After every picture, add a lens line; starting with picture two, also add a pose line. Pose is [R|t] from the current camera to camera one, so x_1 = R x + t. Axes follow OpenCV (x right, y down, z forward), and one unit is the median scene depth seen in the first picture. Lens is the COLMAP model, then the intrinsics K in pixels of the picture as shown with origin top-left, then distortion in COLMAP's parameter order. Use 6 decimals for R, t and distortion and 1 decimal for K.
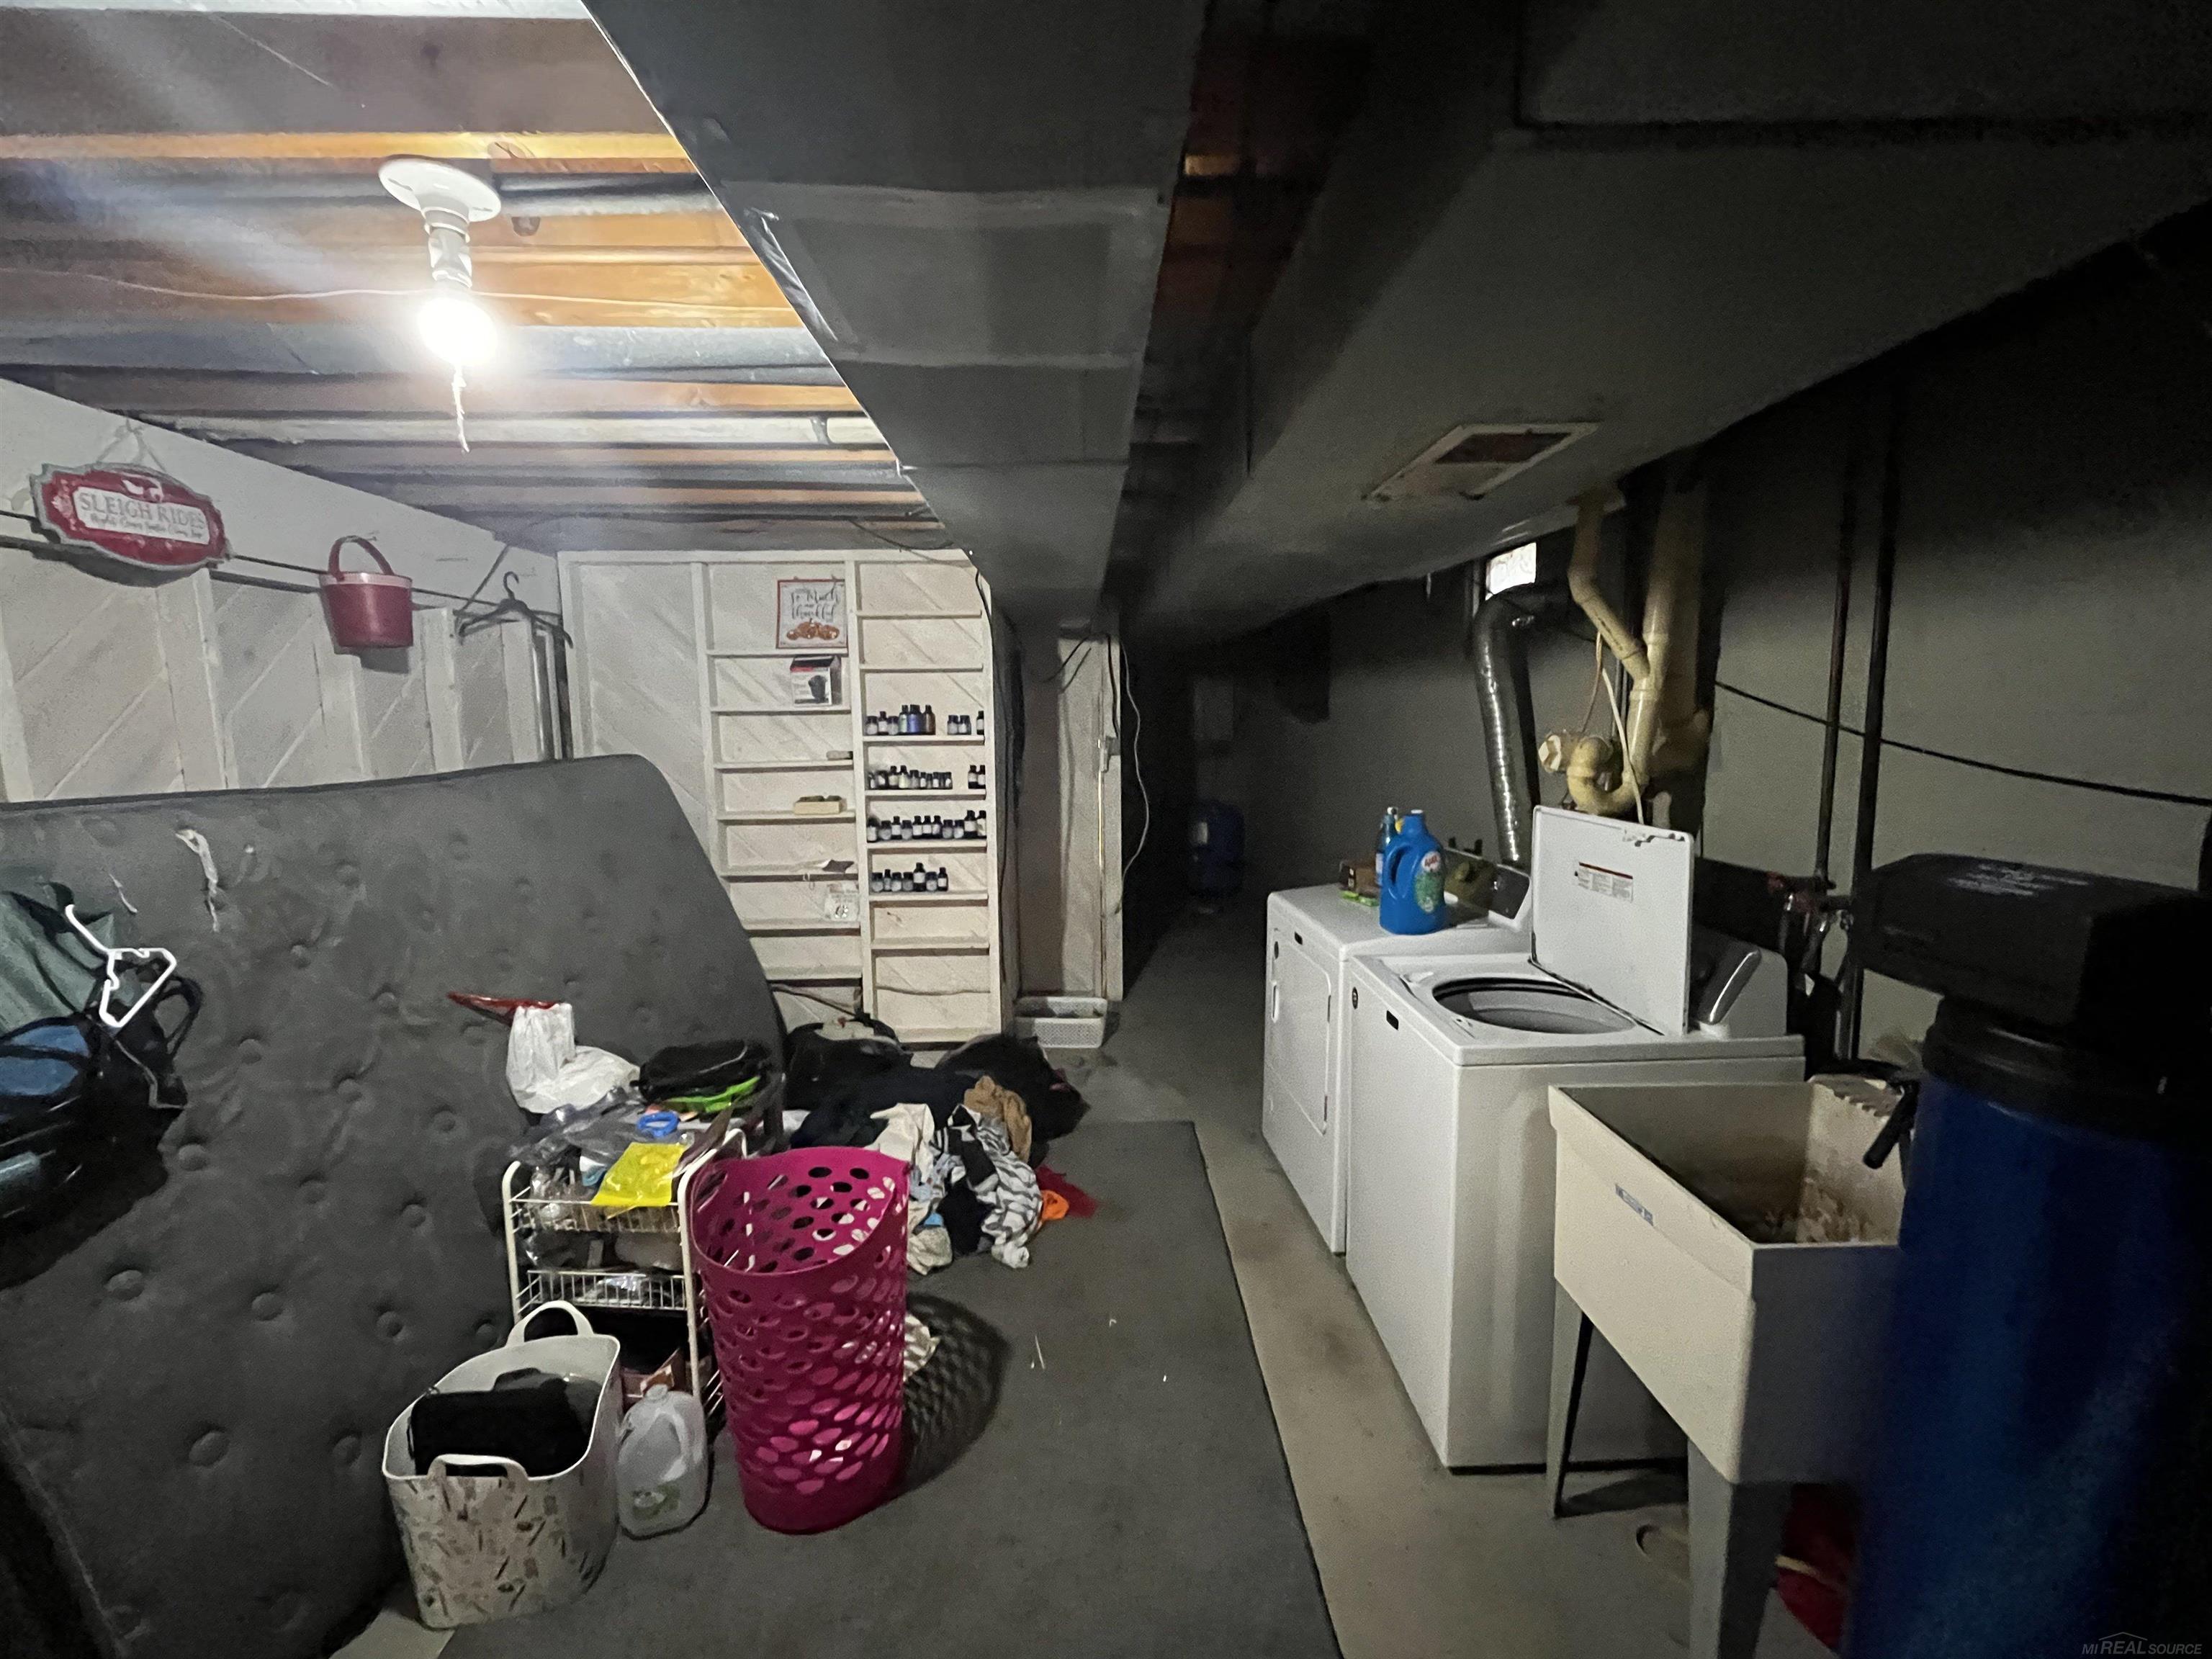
lens RADIAL K [[897.7, 0, 1104.2], [0, 897.7, 821.1], [0, 0, 1]] dist [-0.000592, 0.000006]
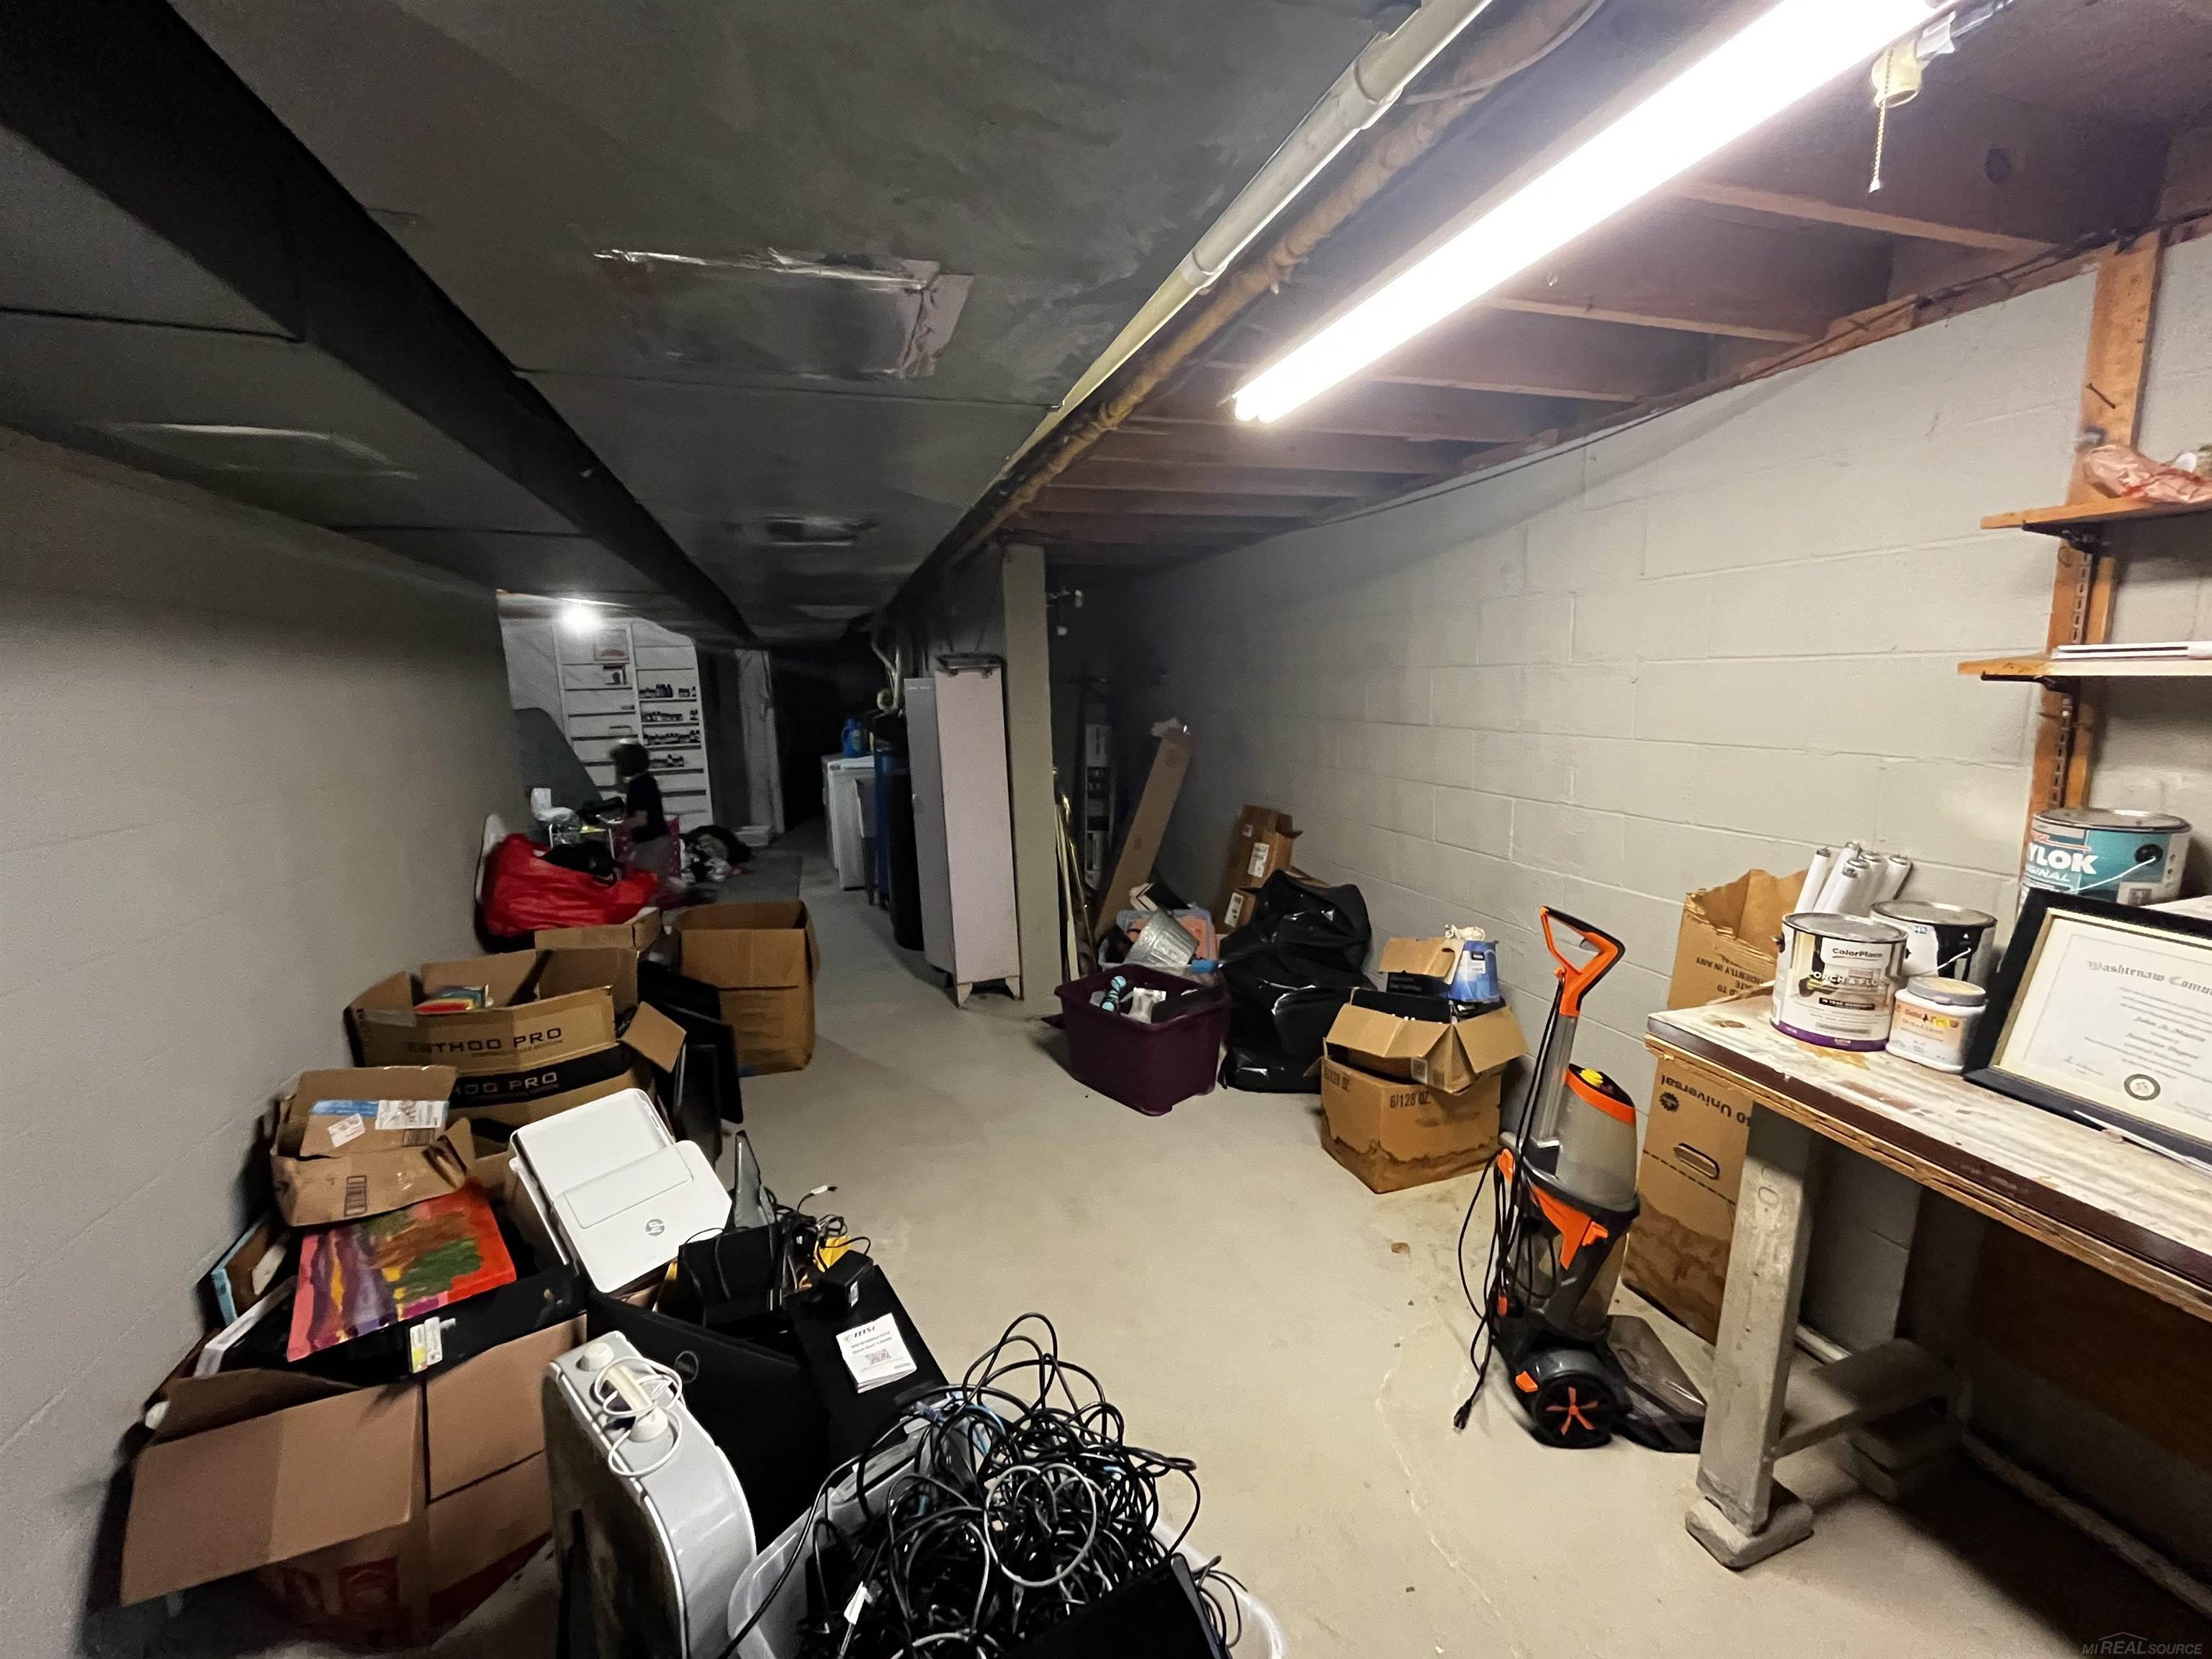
lens RADIAL K [[897.7, 0, 1103.8], [0, 897.7, 833.5], [0, 0, 1]] dist [-0.000592, 0.000006]
pose [[0.961551, -0.061956, 0.267546, 0.234591], [0.048716, 0.997250, 0.055851, 0.176155], [-0.270270, -0.040669, 0.961925, -1.515505]]
